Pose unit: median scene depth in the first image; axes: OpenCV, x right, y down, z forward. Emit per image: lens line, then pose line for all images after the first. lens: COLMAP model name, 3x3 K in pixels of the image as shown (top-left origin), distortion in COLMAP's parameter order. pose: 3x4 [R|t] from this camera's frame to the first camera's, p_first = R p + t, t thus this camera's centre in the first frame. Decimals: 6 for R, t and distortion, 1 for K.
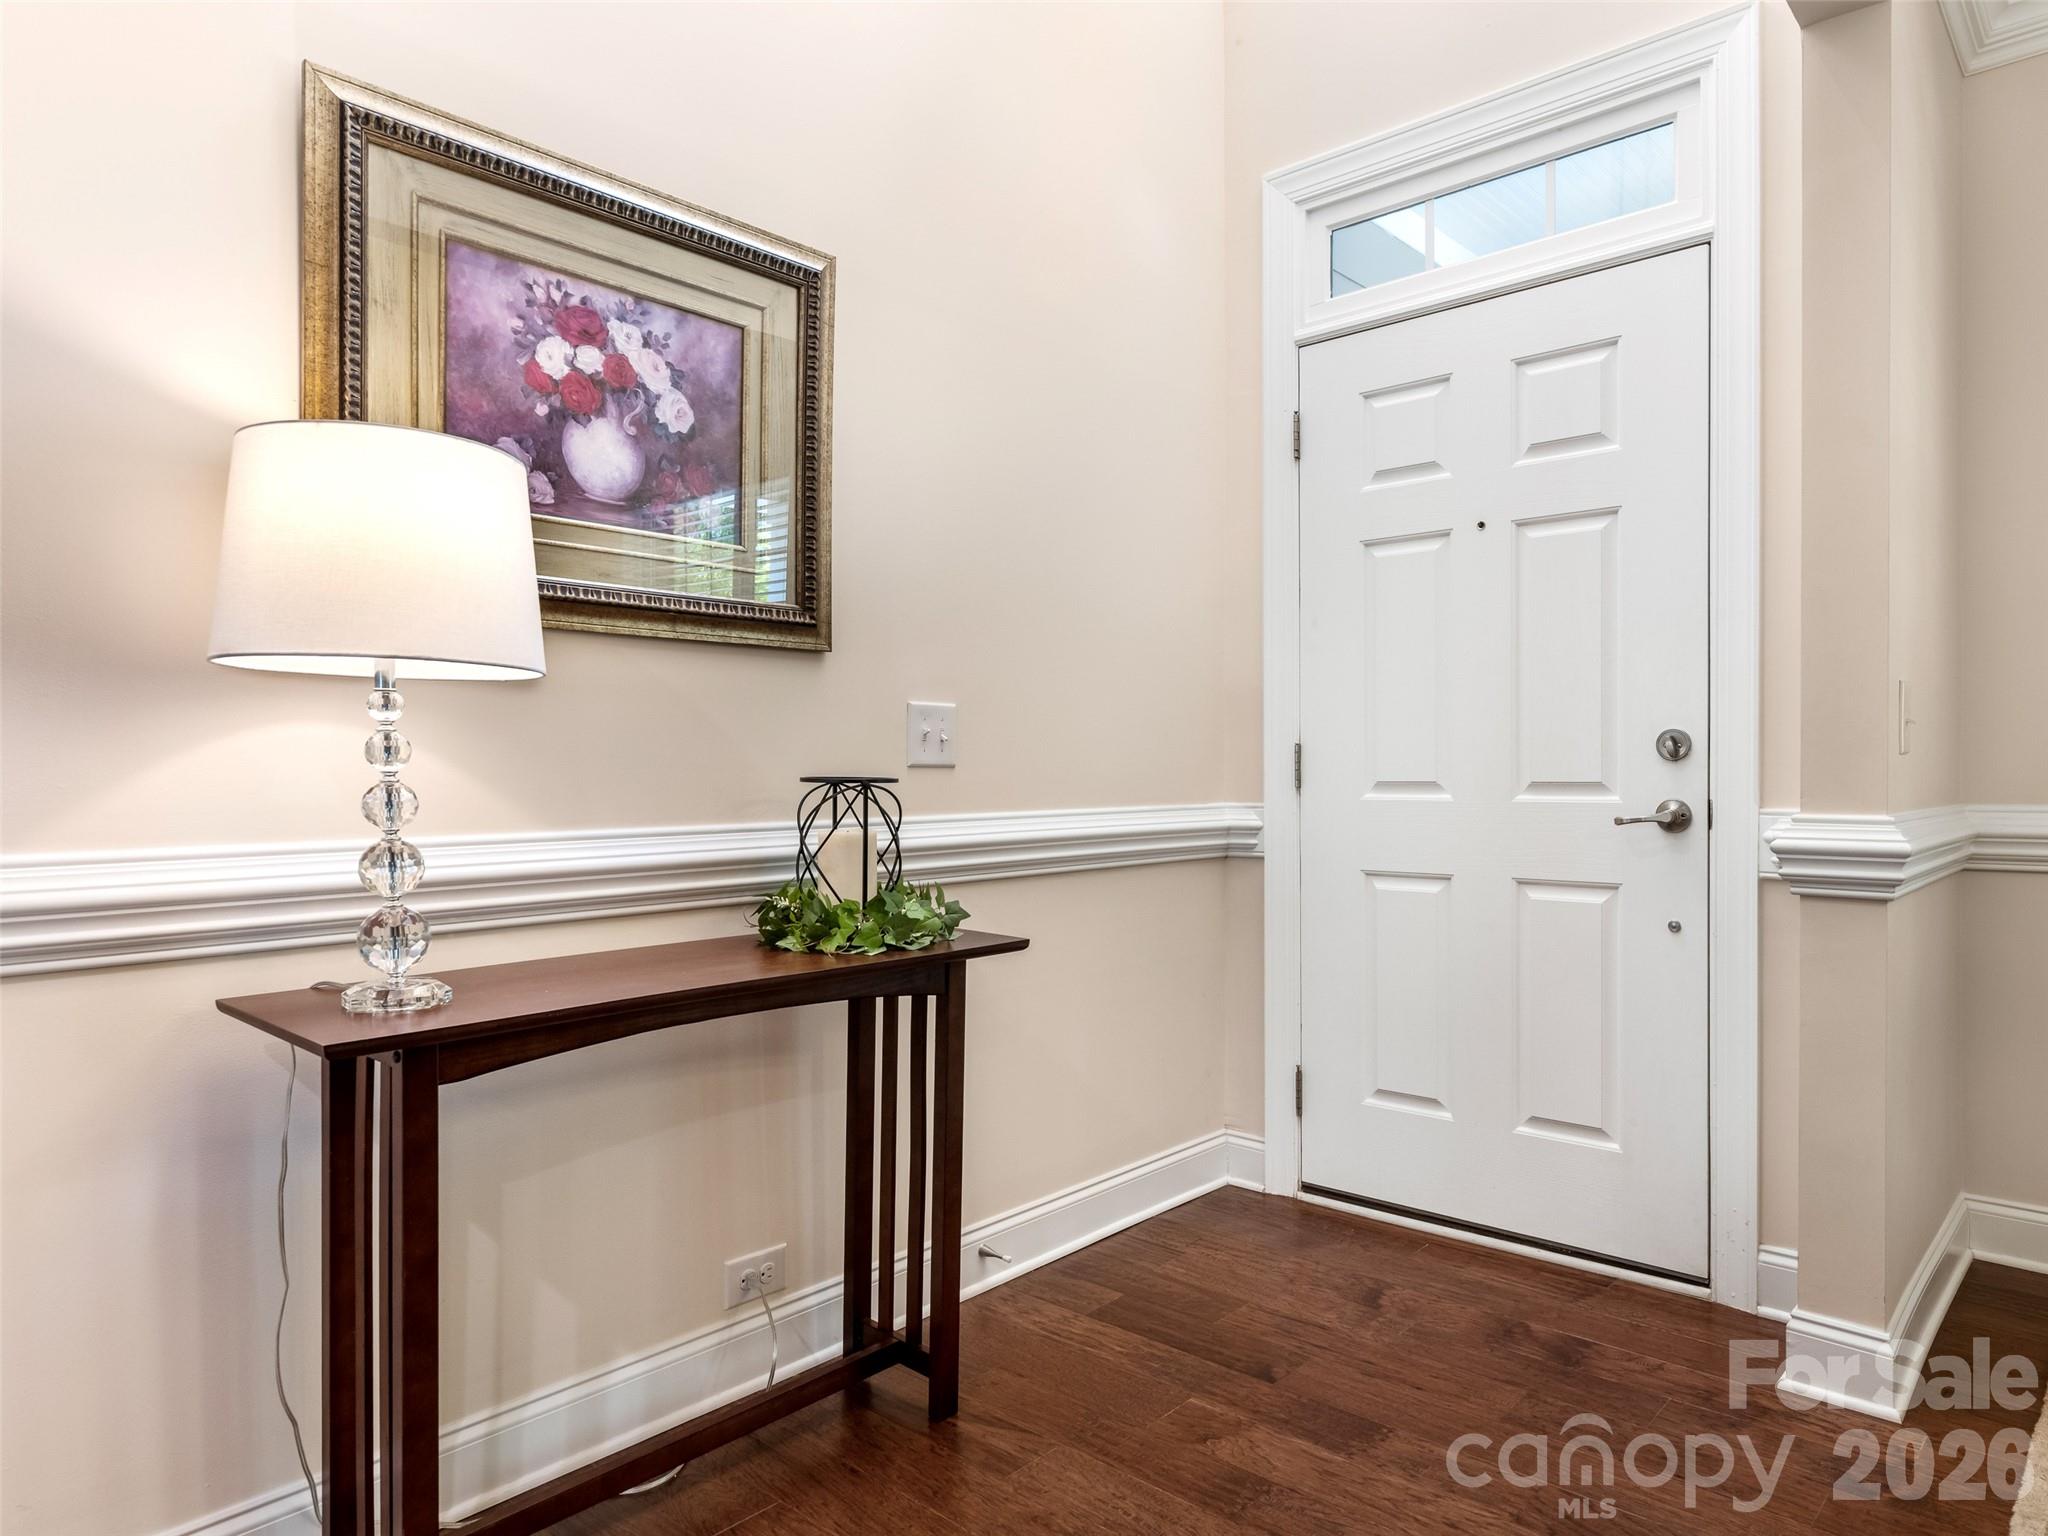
lens RADIAL K [[1253.7, 0, 1025.1], [0, 1253.7, 769.0], [0, 0, 1]] dist [-0.008746, -0.001867]
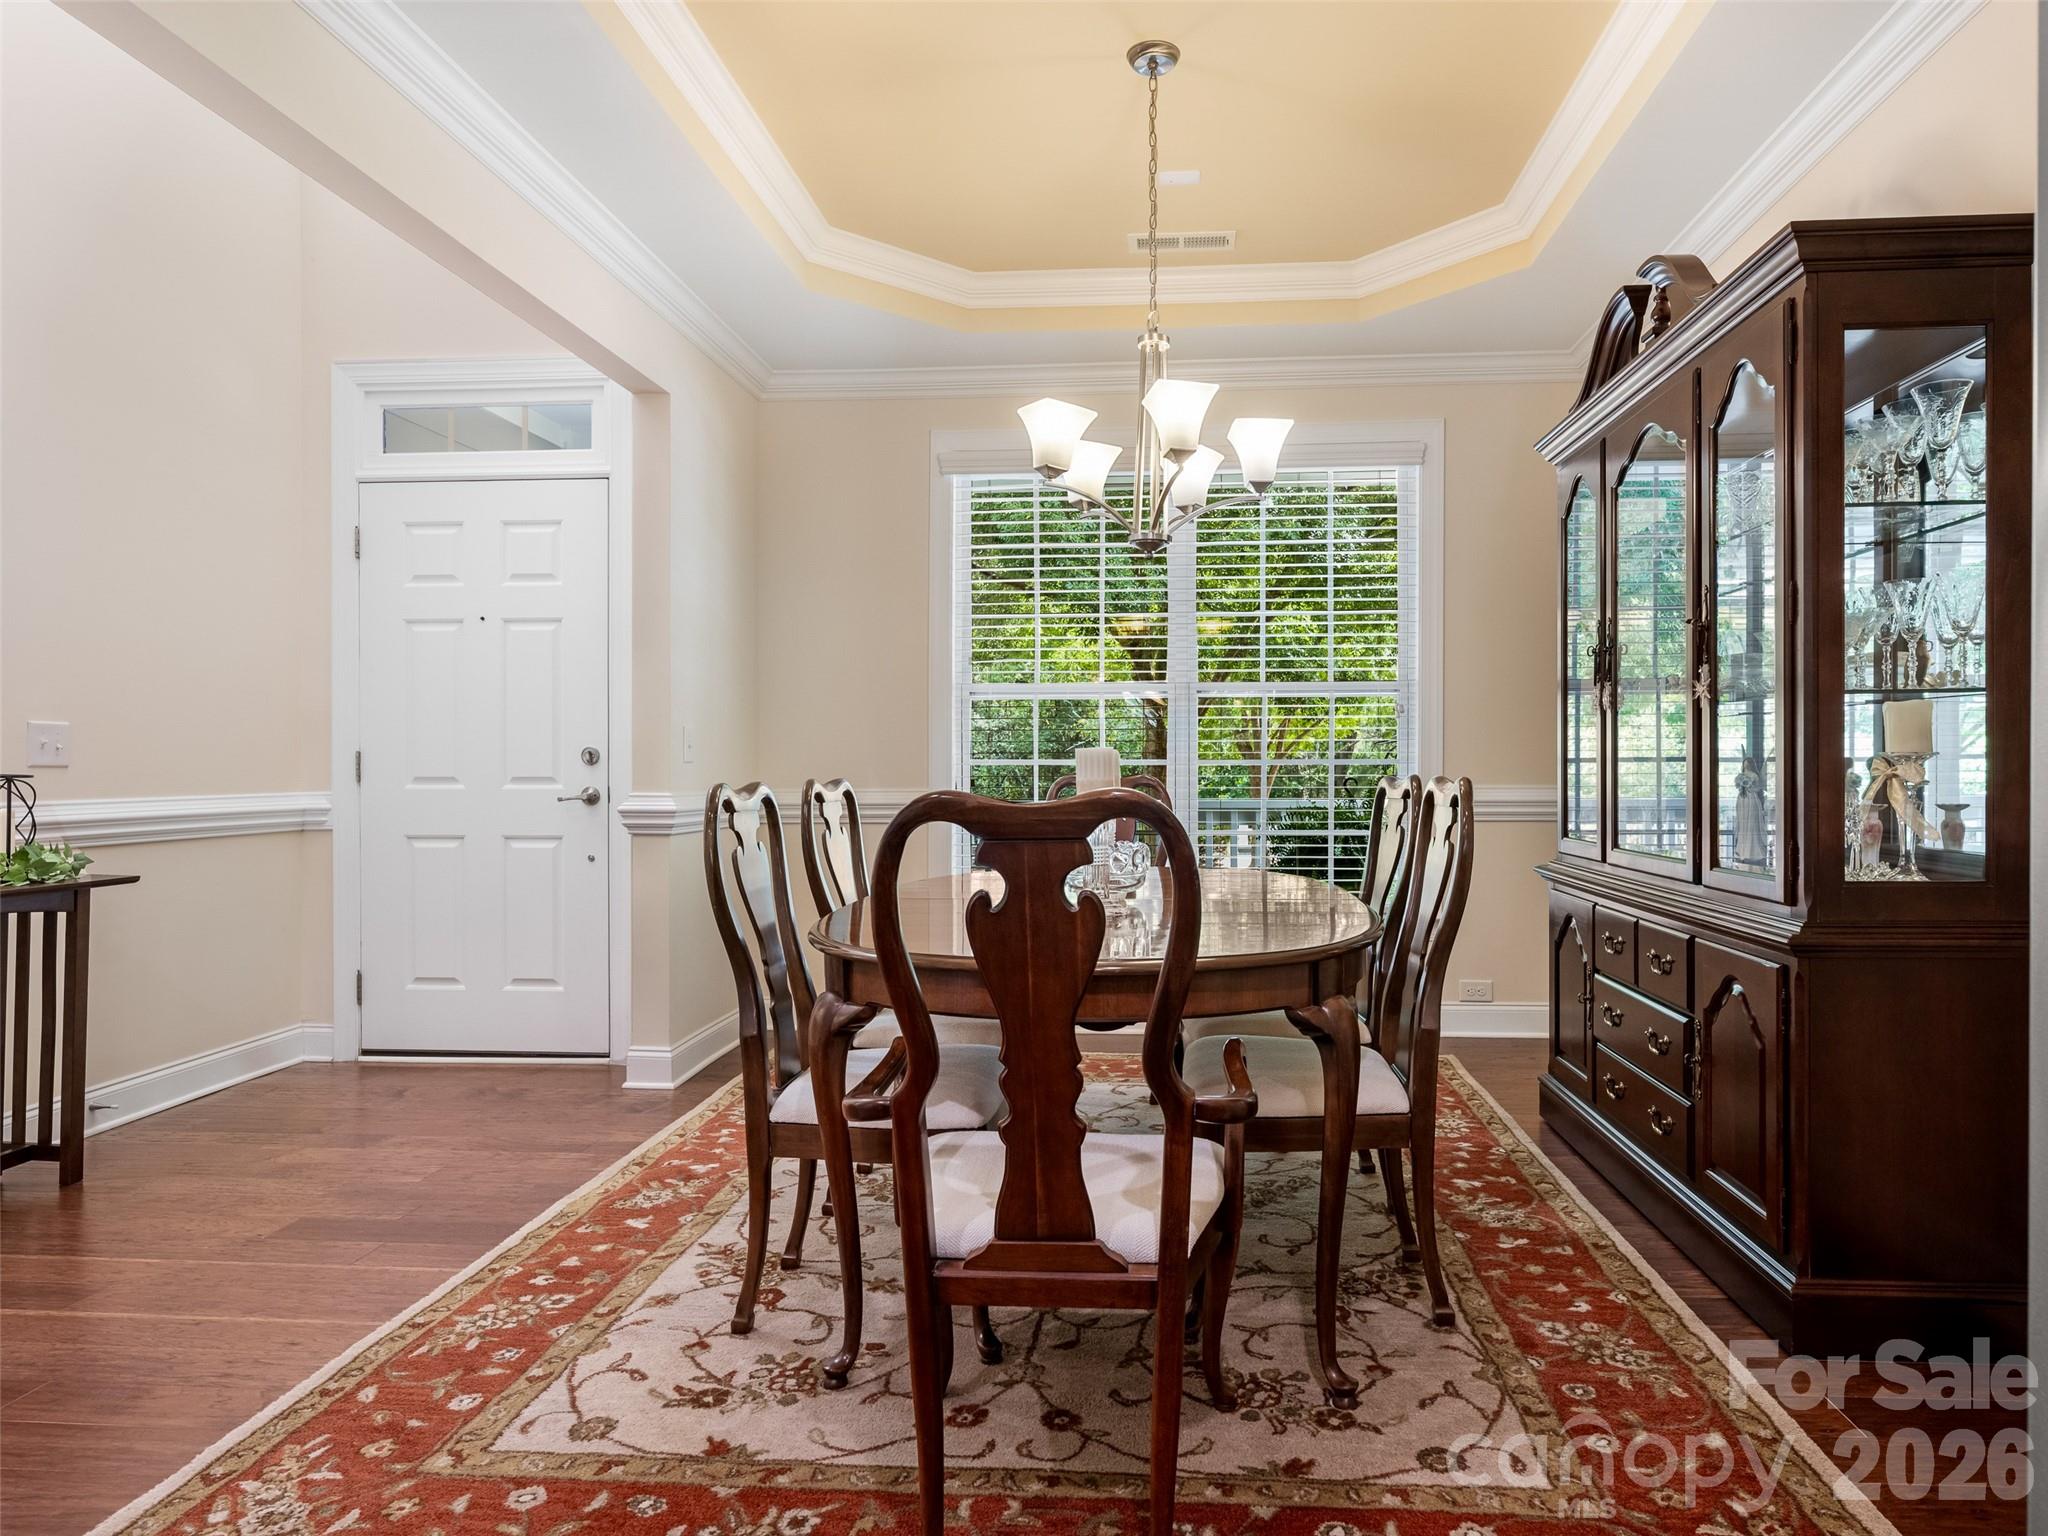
lens RADIAL K [[1253.7, 0, 1114.4], [0, 1253.7, 774.3], [0, 0, 1]] dist [-0.008746, -0.001867]
pose [[0.766447, -0.000325, 0.642307, -0.047270], [-0.004061, 0.999977, 0.005352, -0.005188], [-0.642295, -0.006711, 0.766428, -0.746645]]
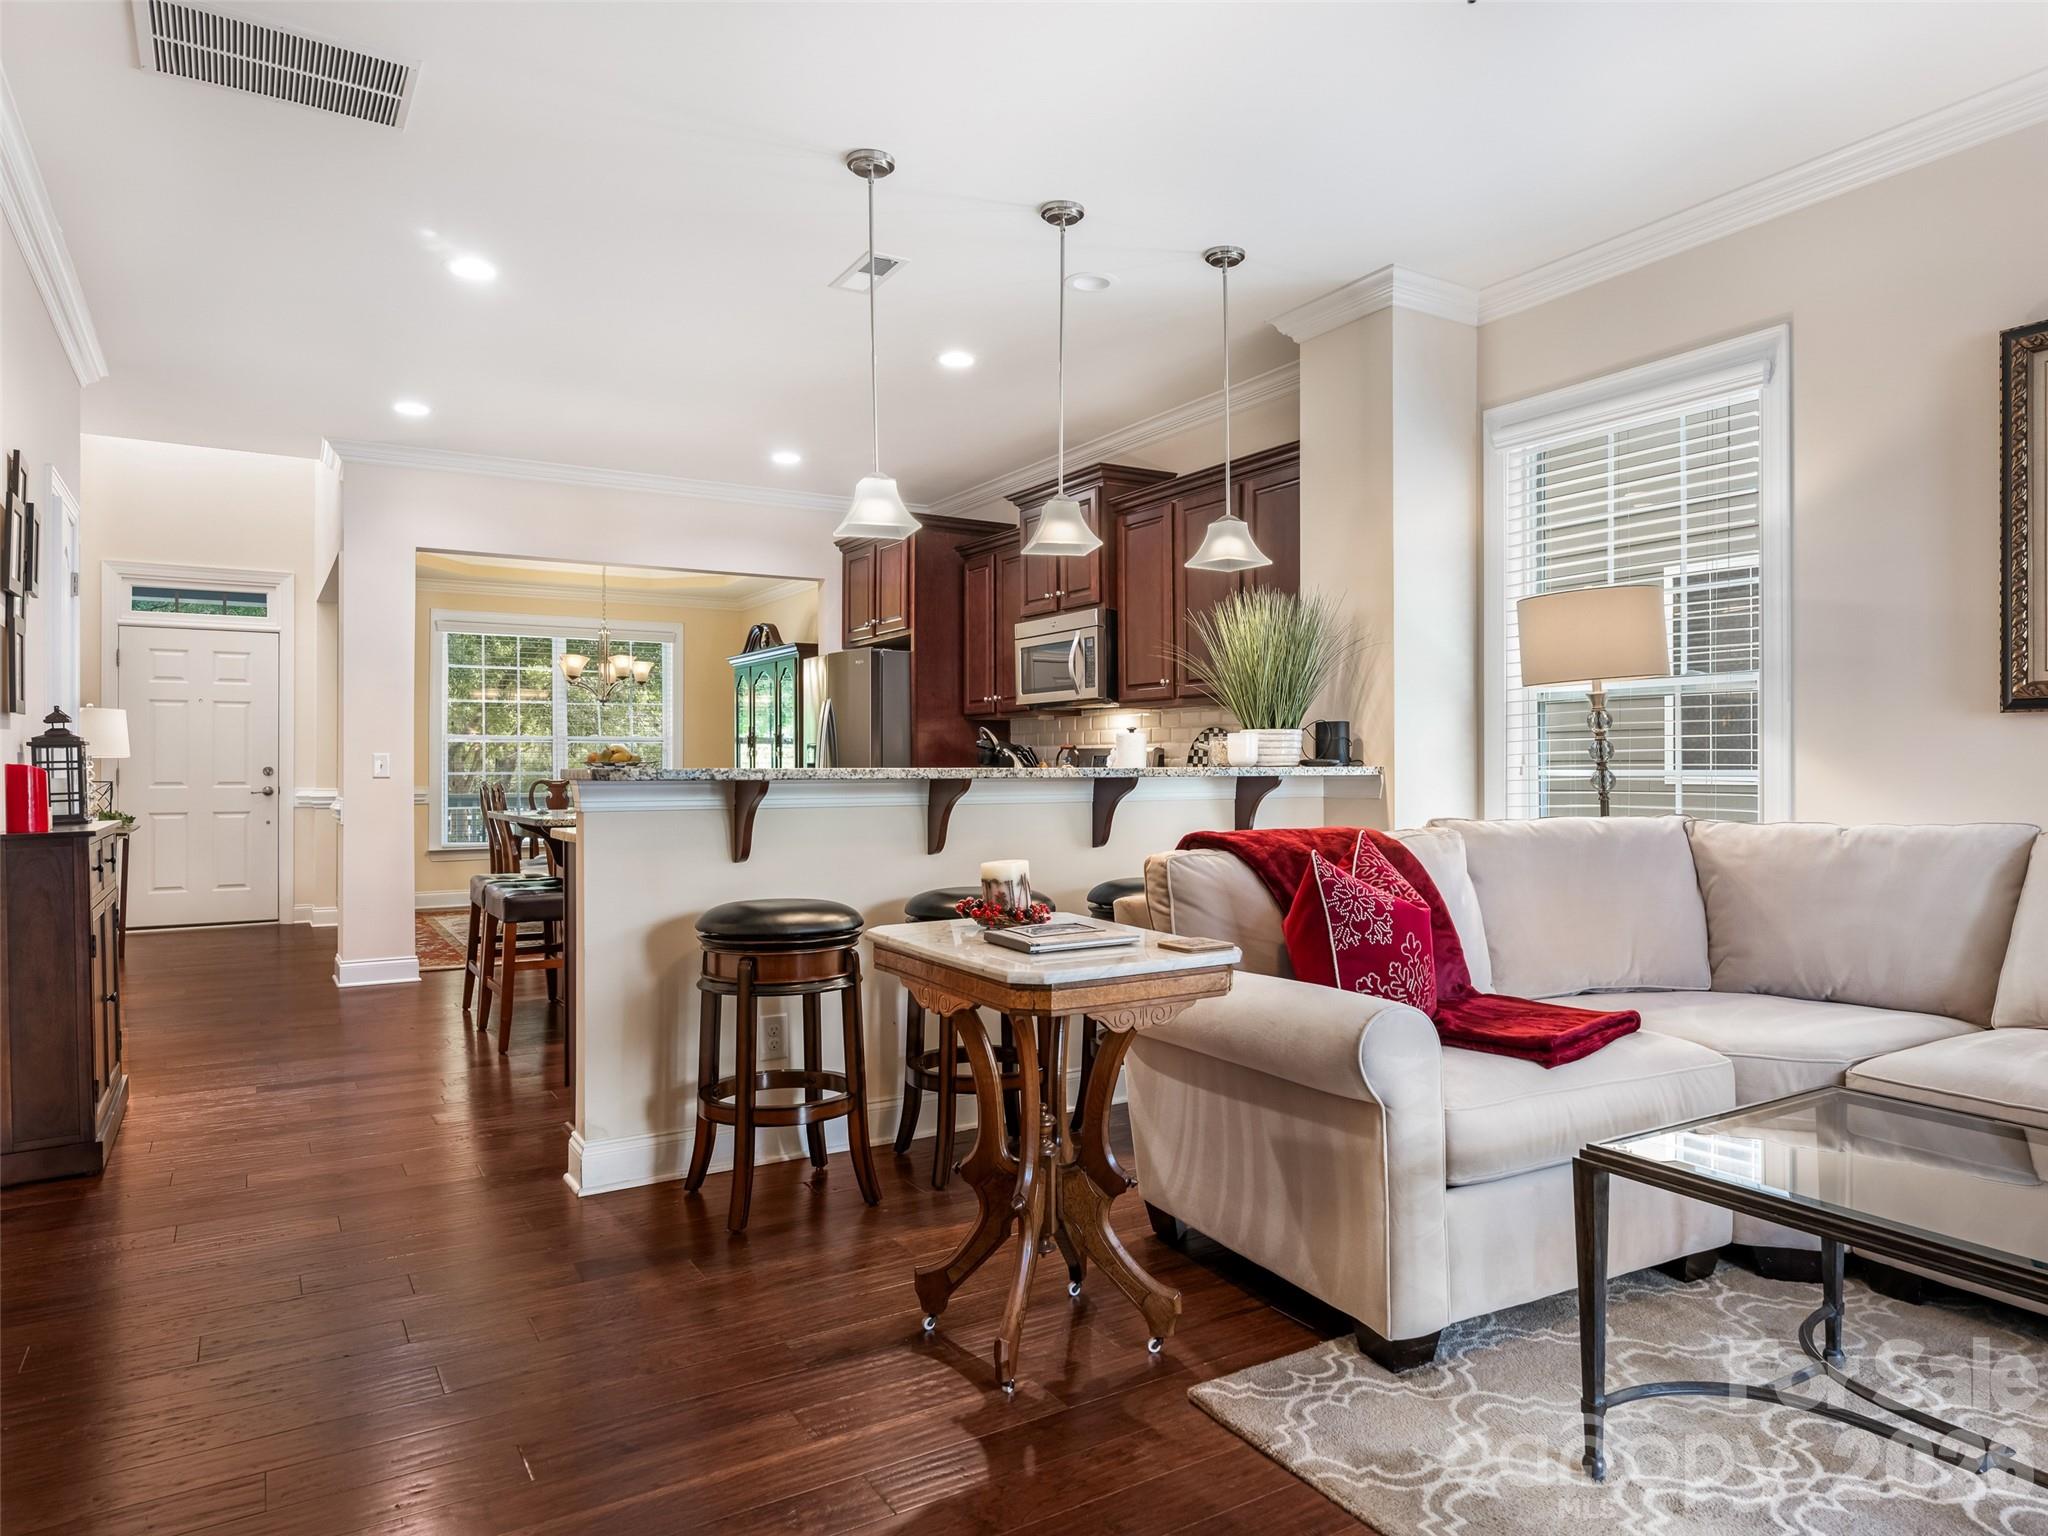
lens RADIAL K [[1253.7, 0, 1027.7], [0, 1253.7, 766.3], [0, 0, 1]] dist [-0.008746, -0.001867]
pose [[0.269567, -0.001097, 0.962981, -2.049960], [0.001018, 0.999999, 0.000854, -0.029630], [-0.962981, 0.000750, 0.269568, -1.800278]]
